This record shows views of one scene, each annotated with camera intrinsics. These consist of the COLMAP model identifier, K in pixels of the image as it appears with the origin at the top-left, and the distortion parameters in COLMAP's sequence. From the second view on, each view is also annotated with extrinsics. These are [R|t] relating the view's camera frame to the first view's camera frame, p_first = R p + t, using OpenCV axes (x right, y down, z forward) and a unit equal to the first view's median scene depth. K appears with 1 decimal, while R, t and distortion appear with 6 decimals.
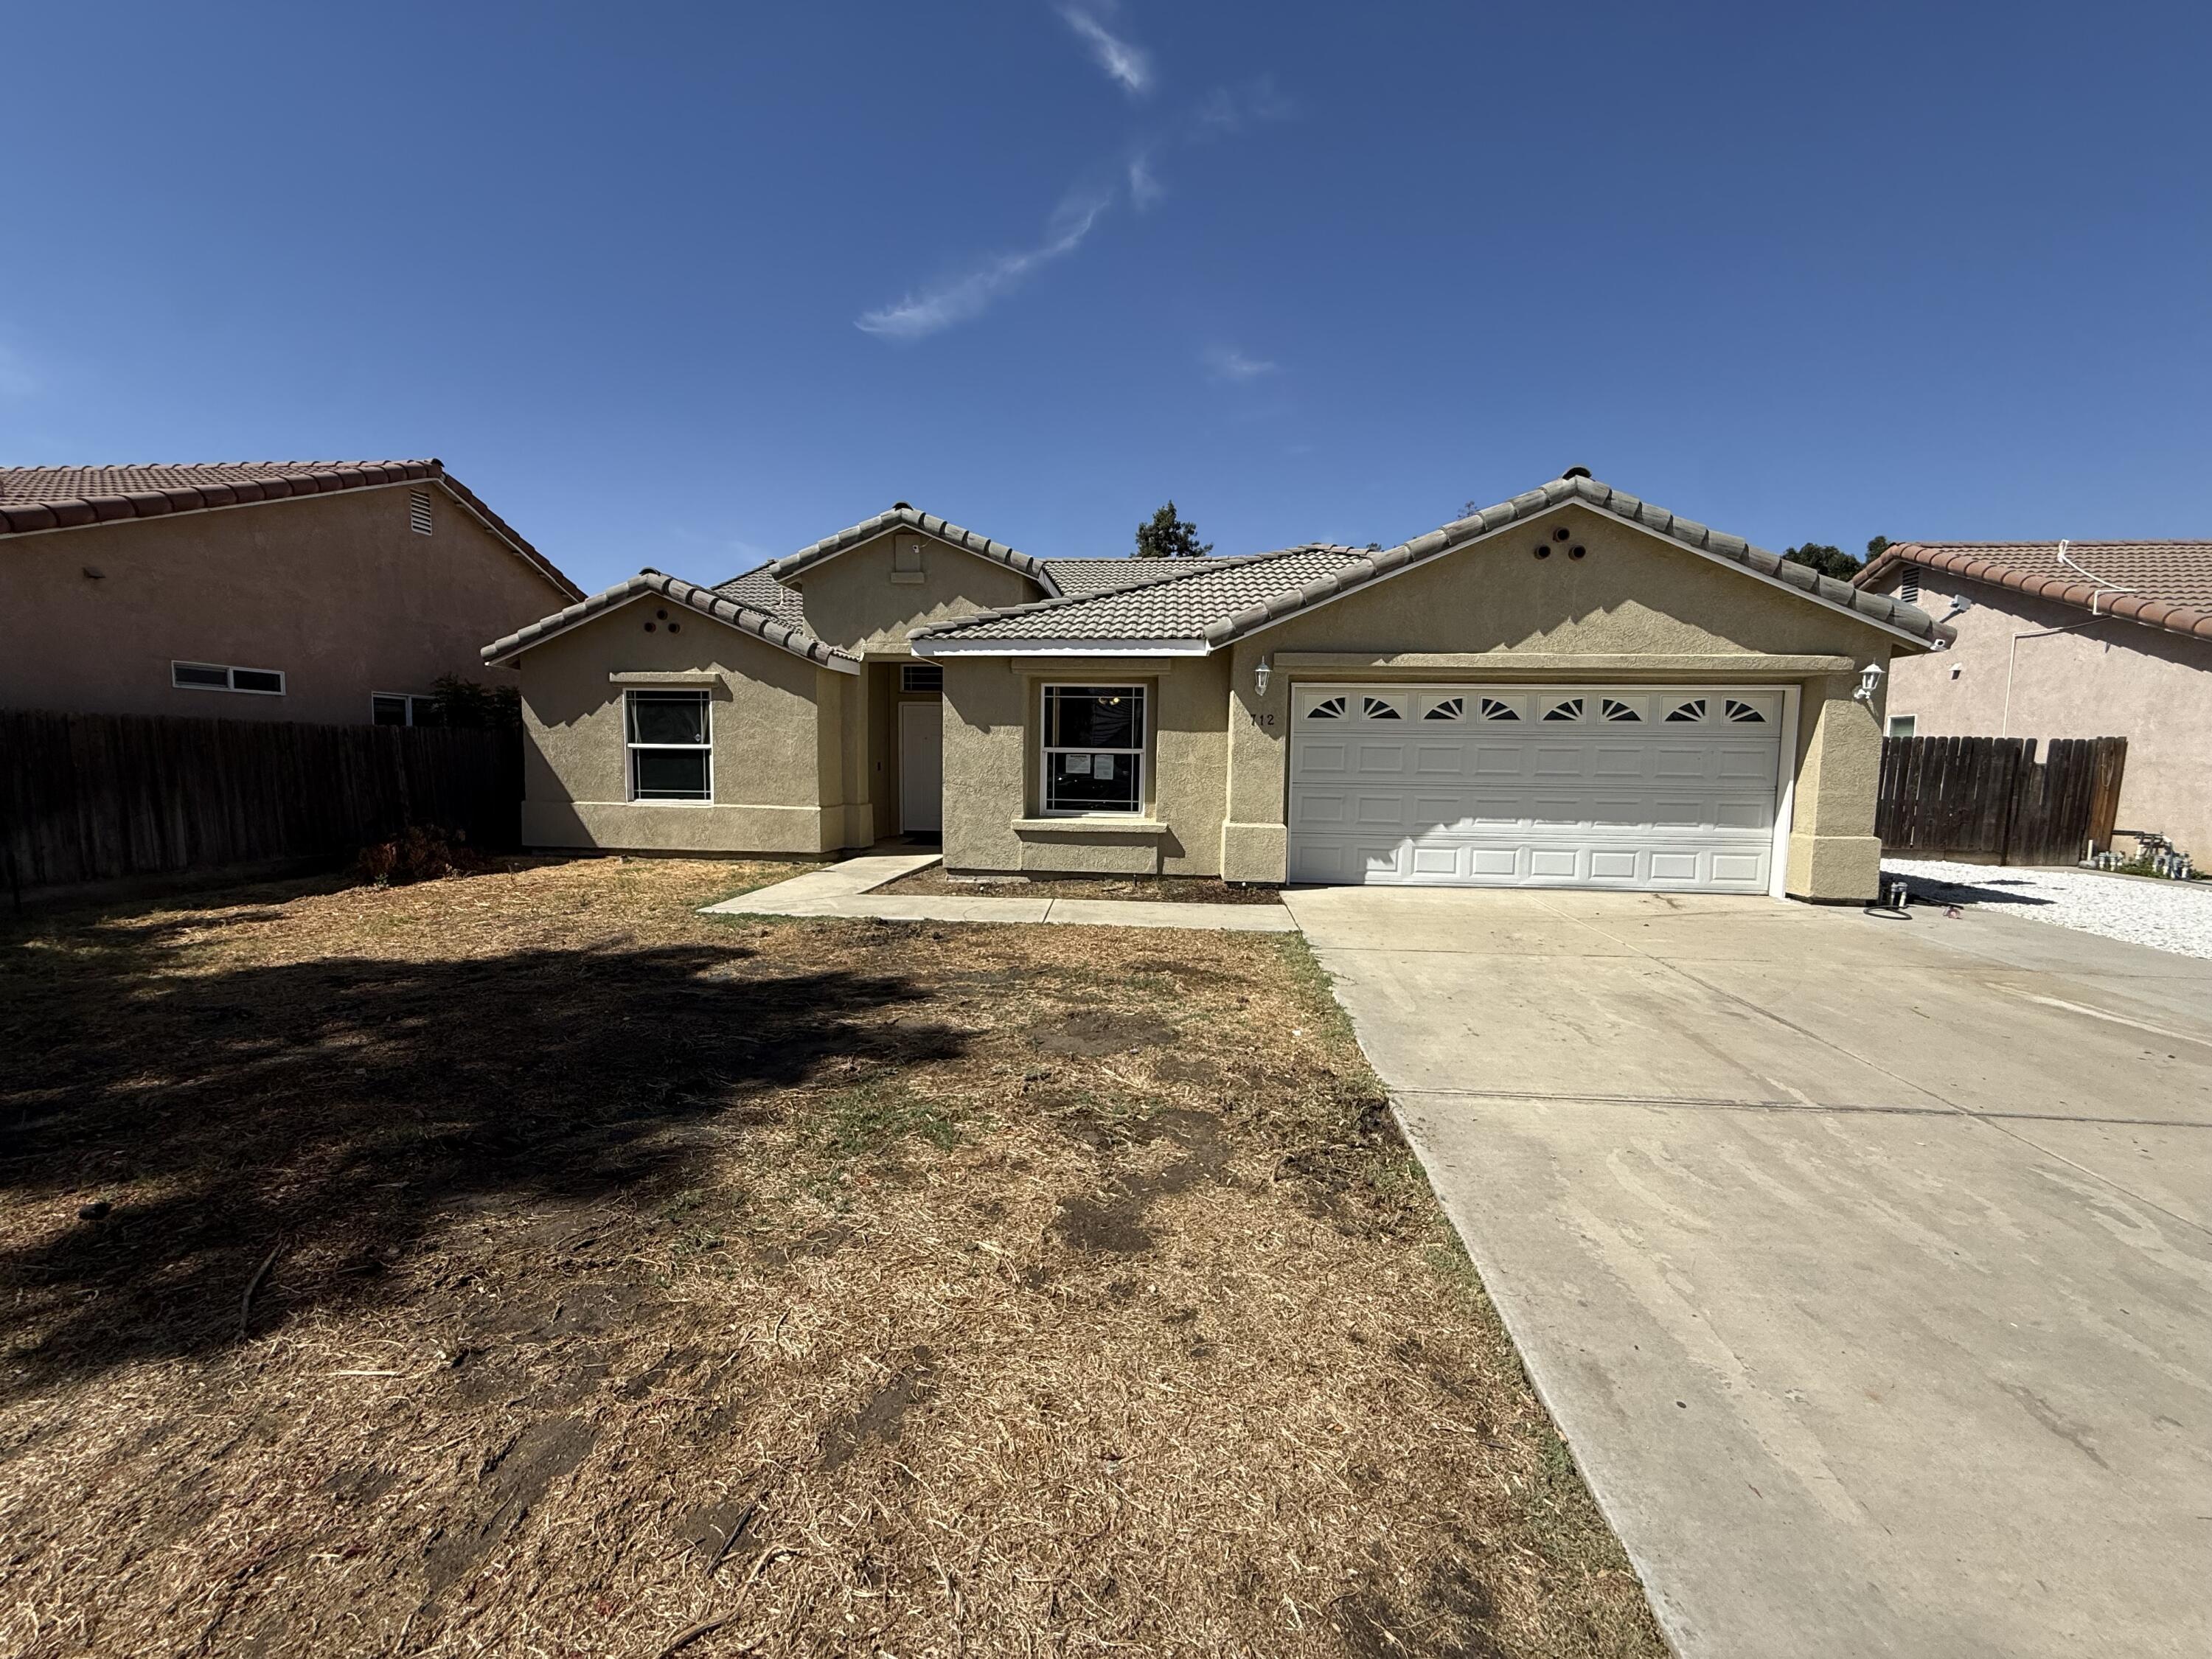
lens RADIAL K [[881.2, 0, 1099.0], [0, 881.2, 827.3], [0, 0, 1]] dist [-0.000933, 0.000823]
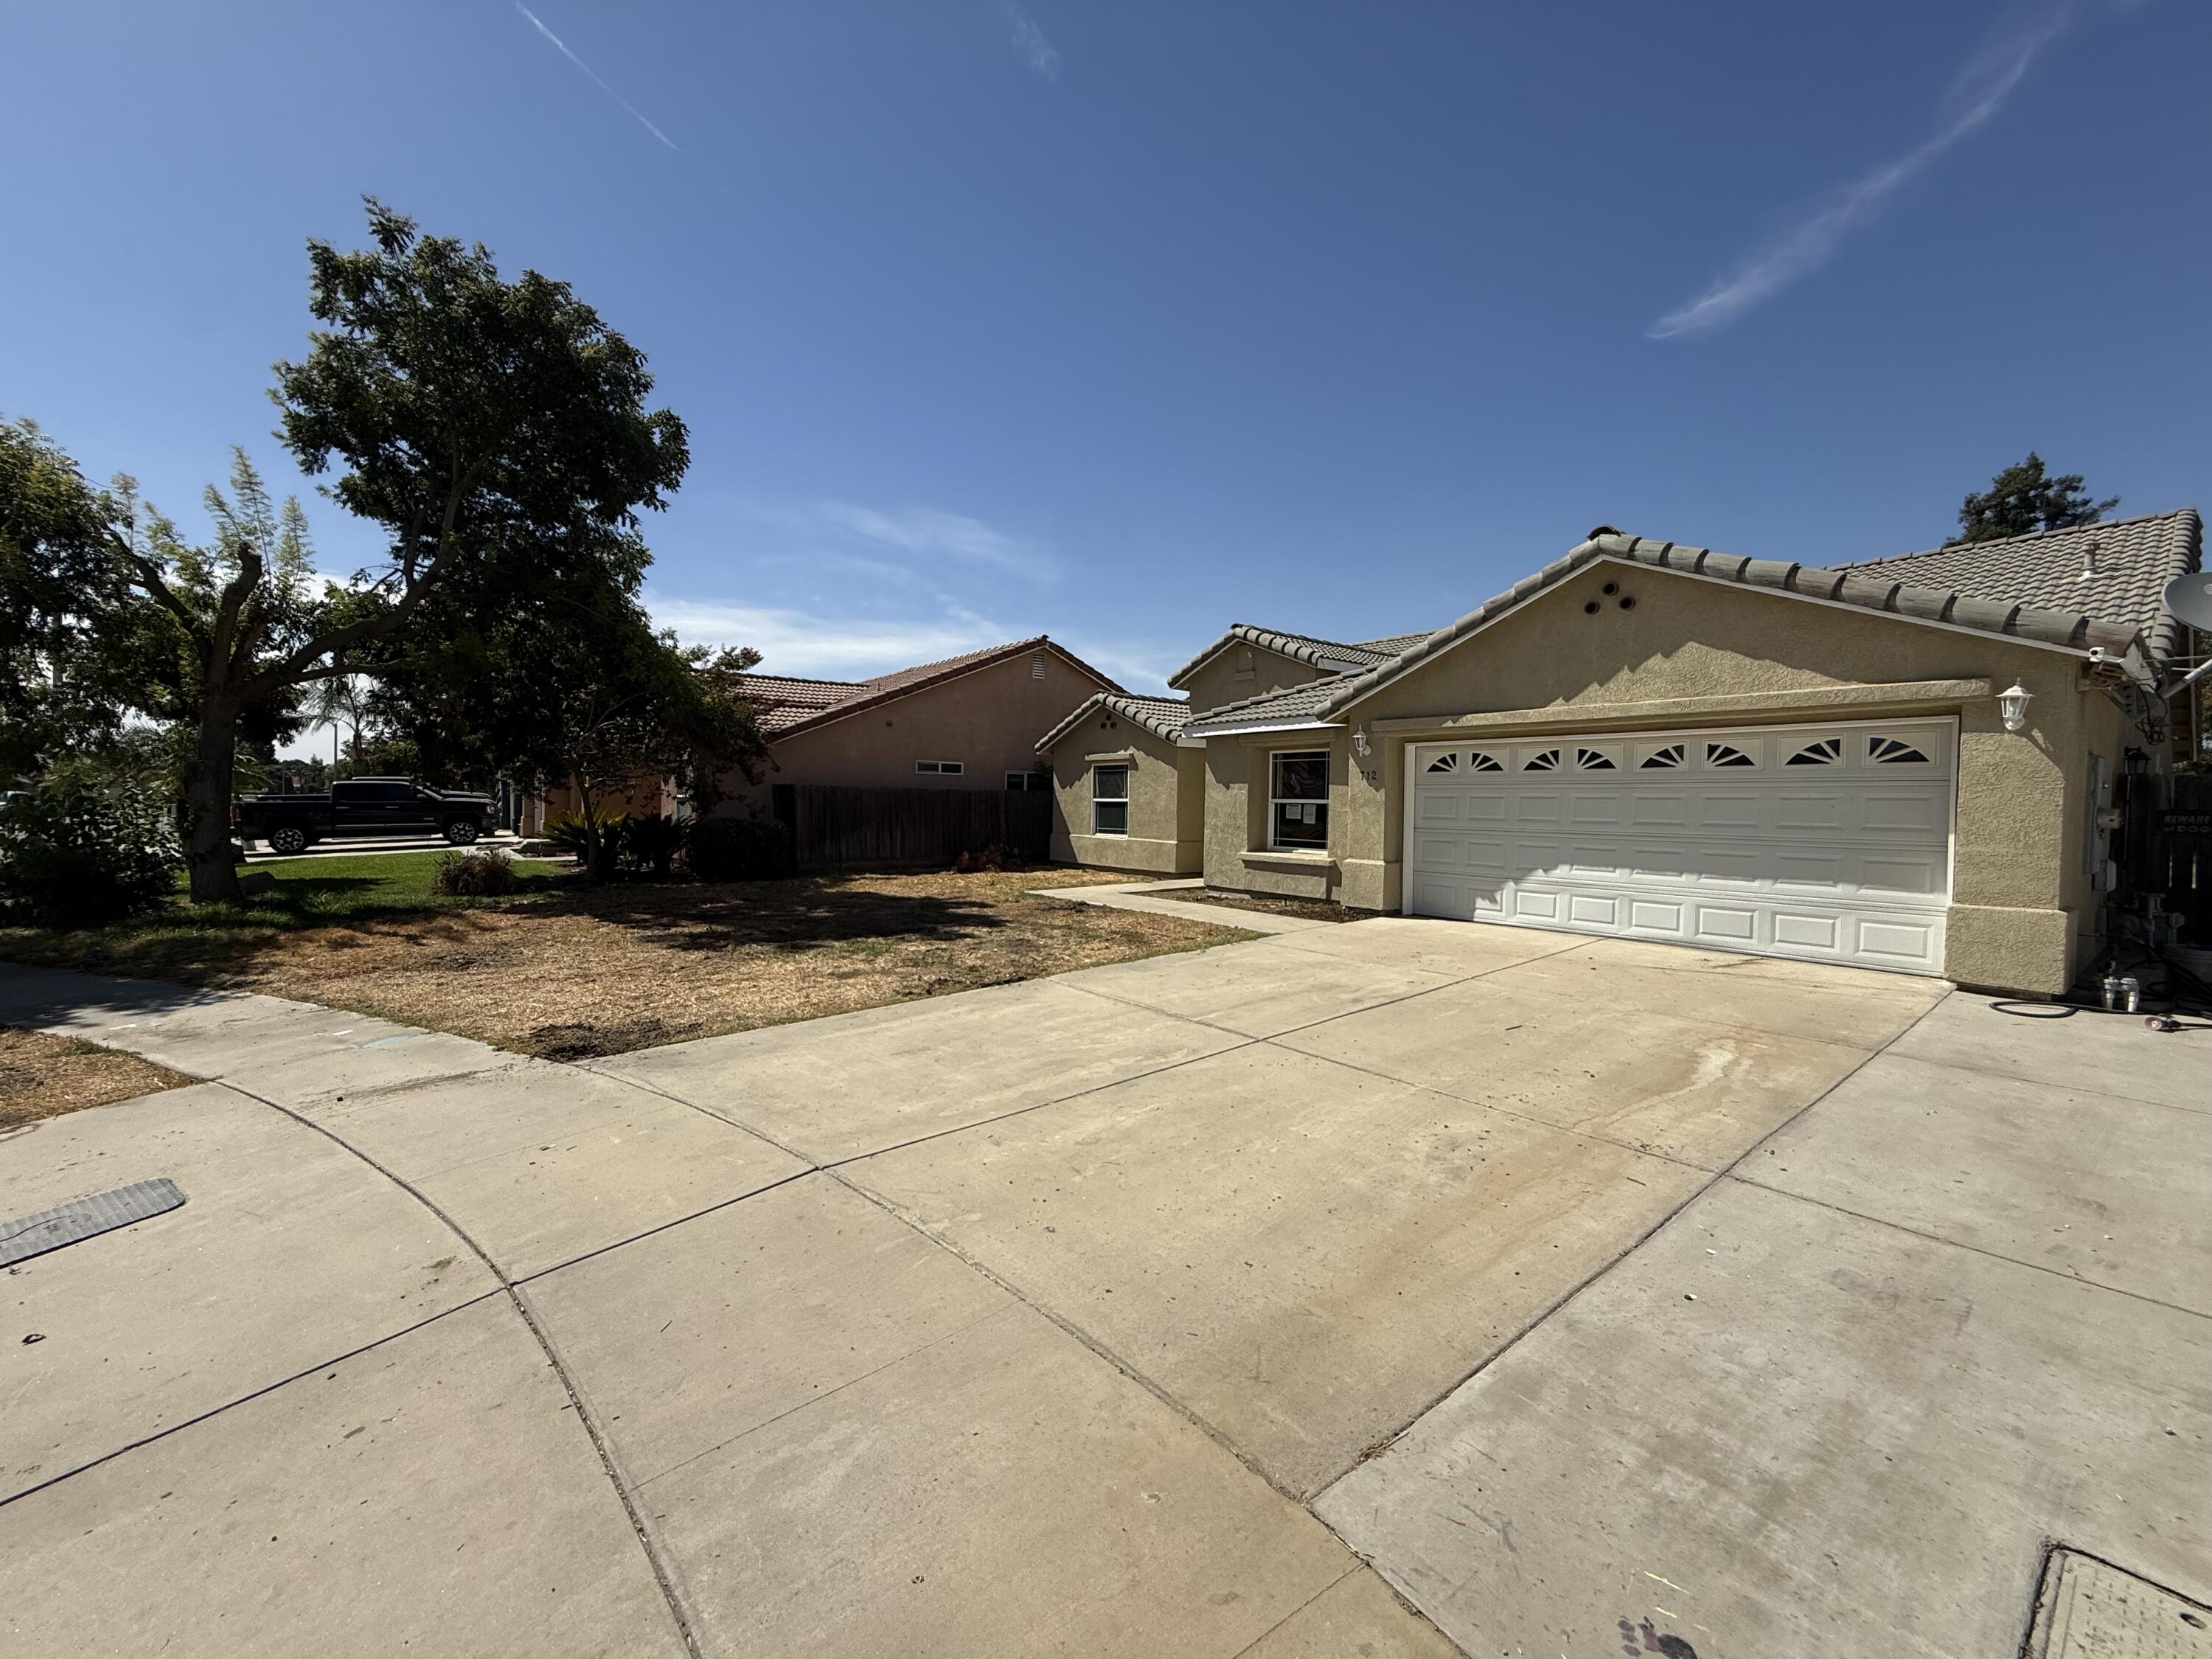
lens RADIAL K [[880.0, 0, 1097.7], [0, 880.0, 829.3], [0, 0, 1]] dist [-0.001025, 0.000702]
pose [[0.683942, 0.018167, -0.729310, 0.747346], [-0.061130, 0.997601, -0.032477, 0.014126], [0.726971, 0.066795, 0.683412, -0.096642]]
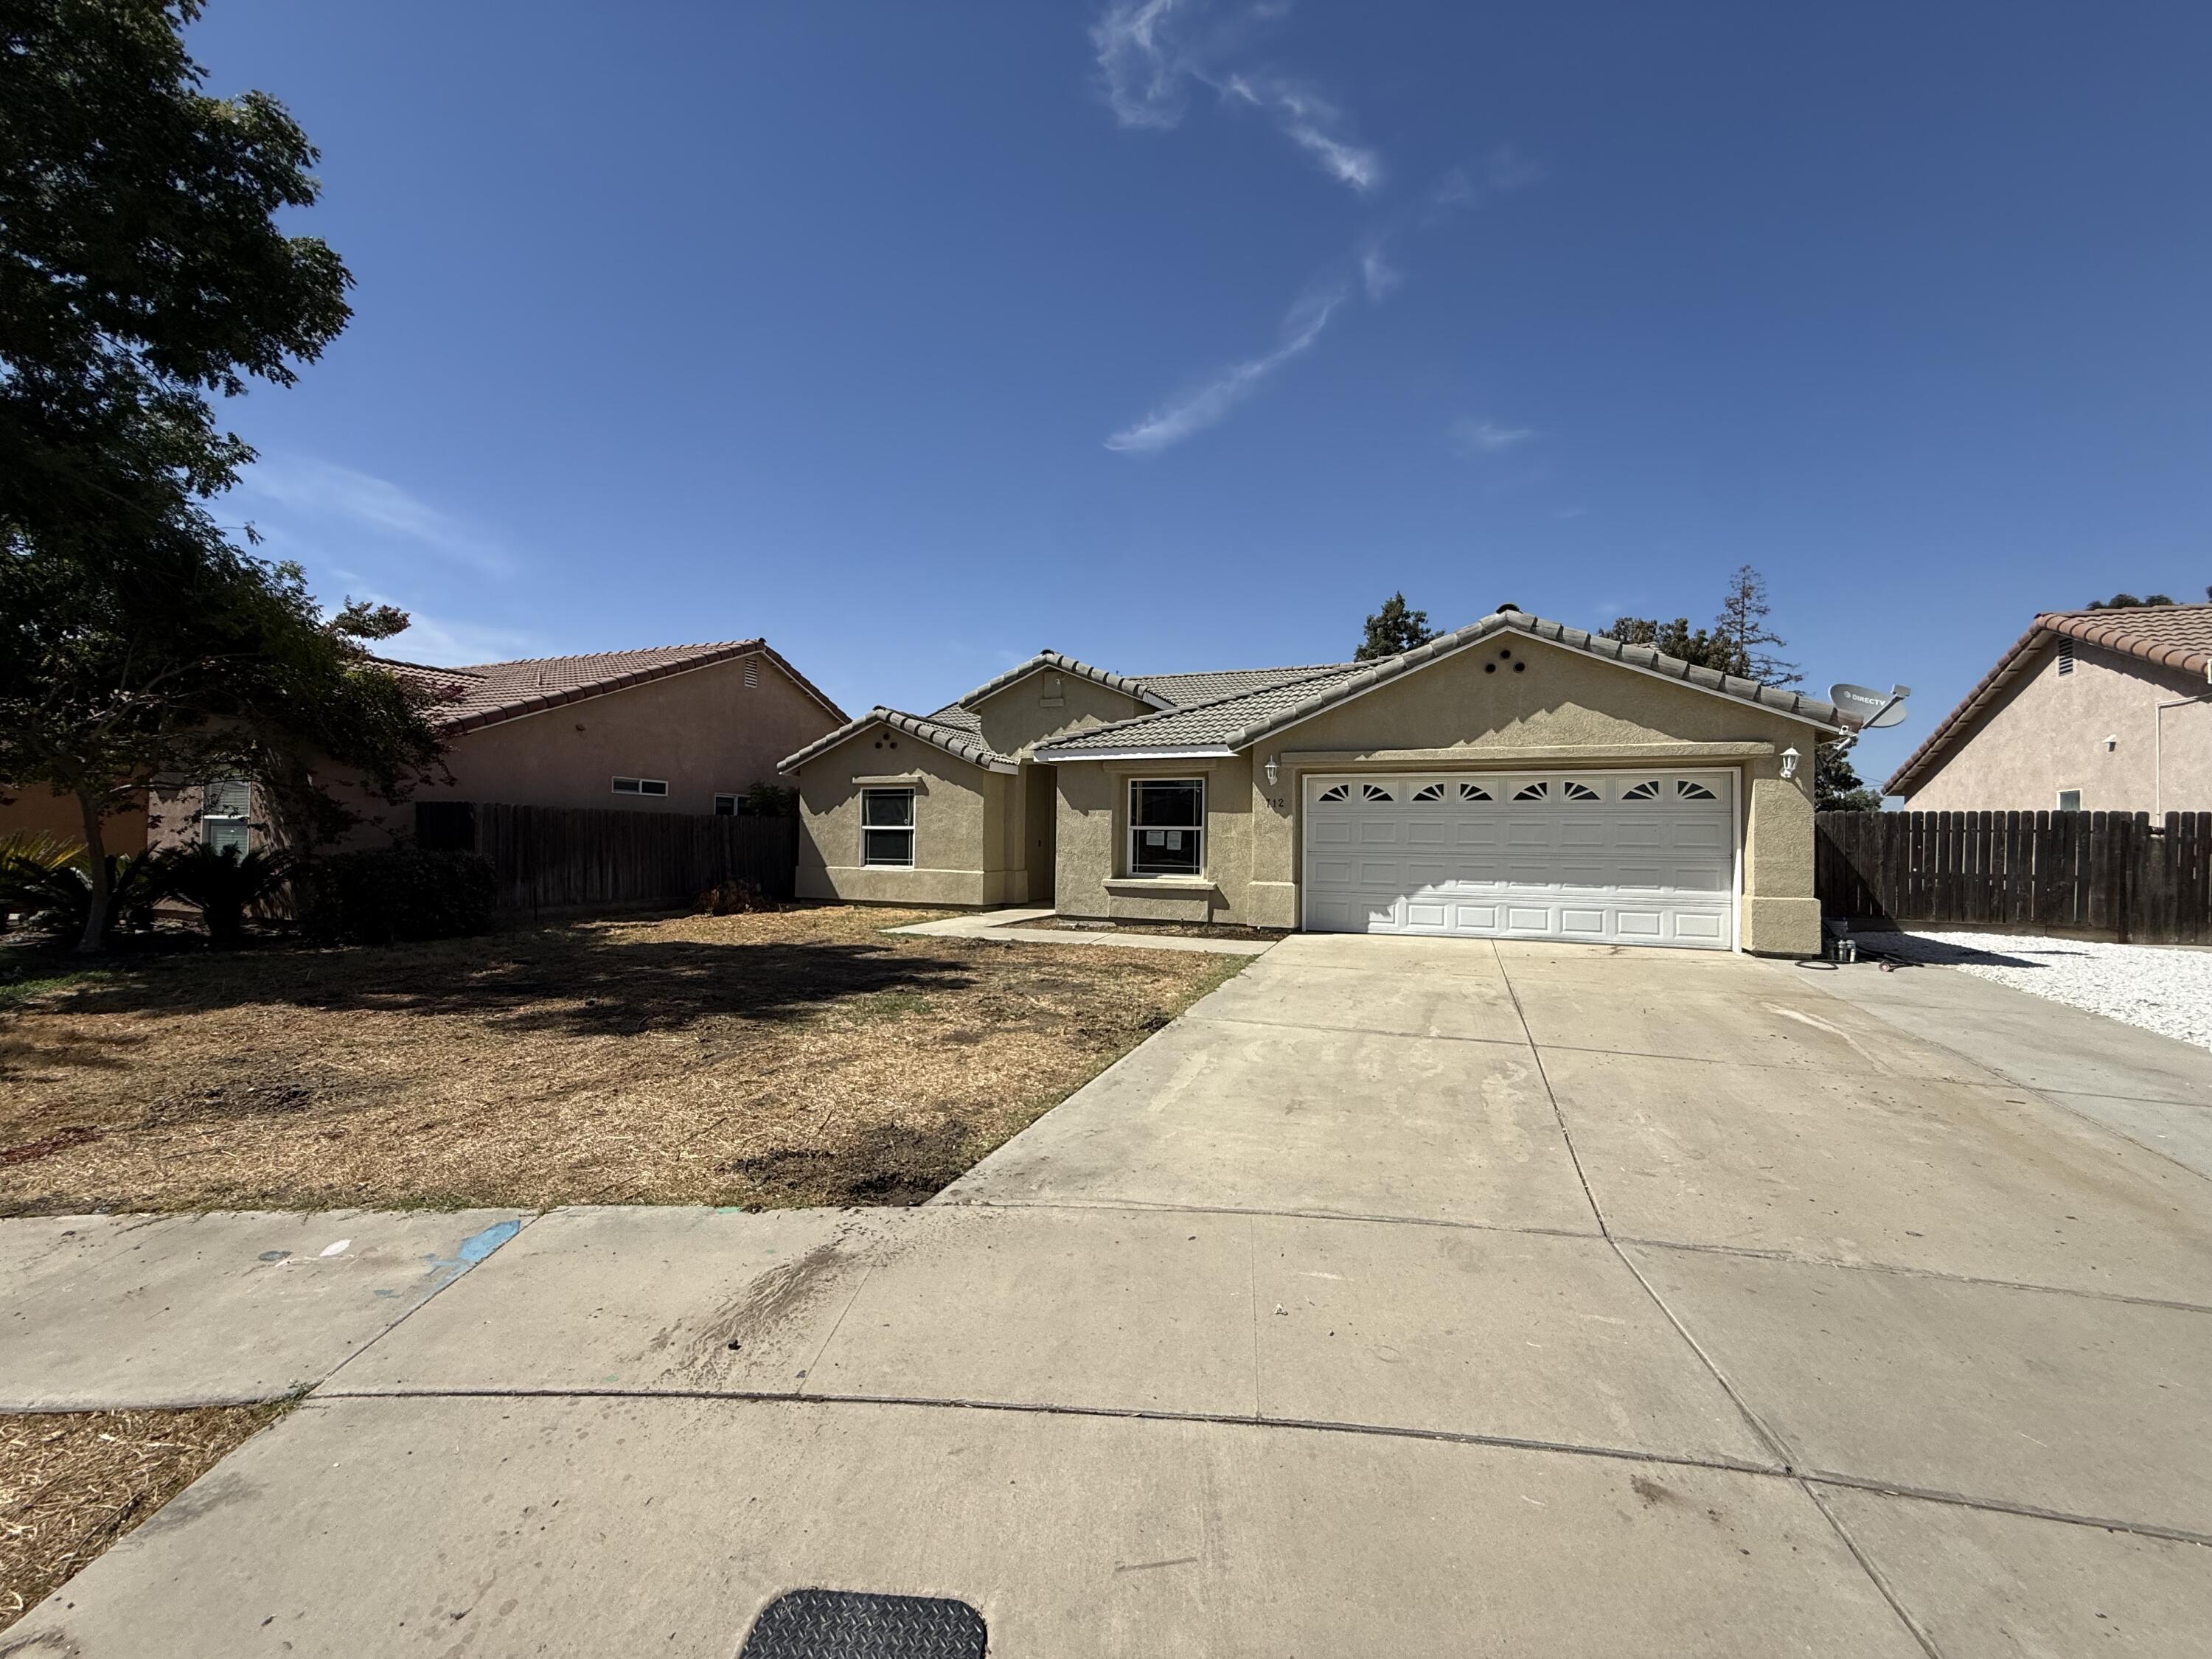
lens RADIAL K [[880.0, 0, 1097.7], [0, 880.0, 829.3], [0, 0, 1]] dist [-0.001025, 0.000702]
pose [[0.959132, -0.005455, -0.282908, 0.275585], [-0.022441, 0.995199, -0.095270, 0.043949], [0.282069, 0.097725, 0.954404, -0.296605]]
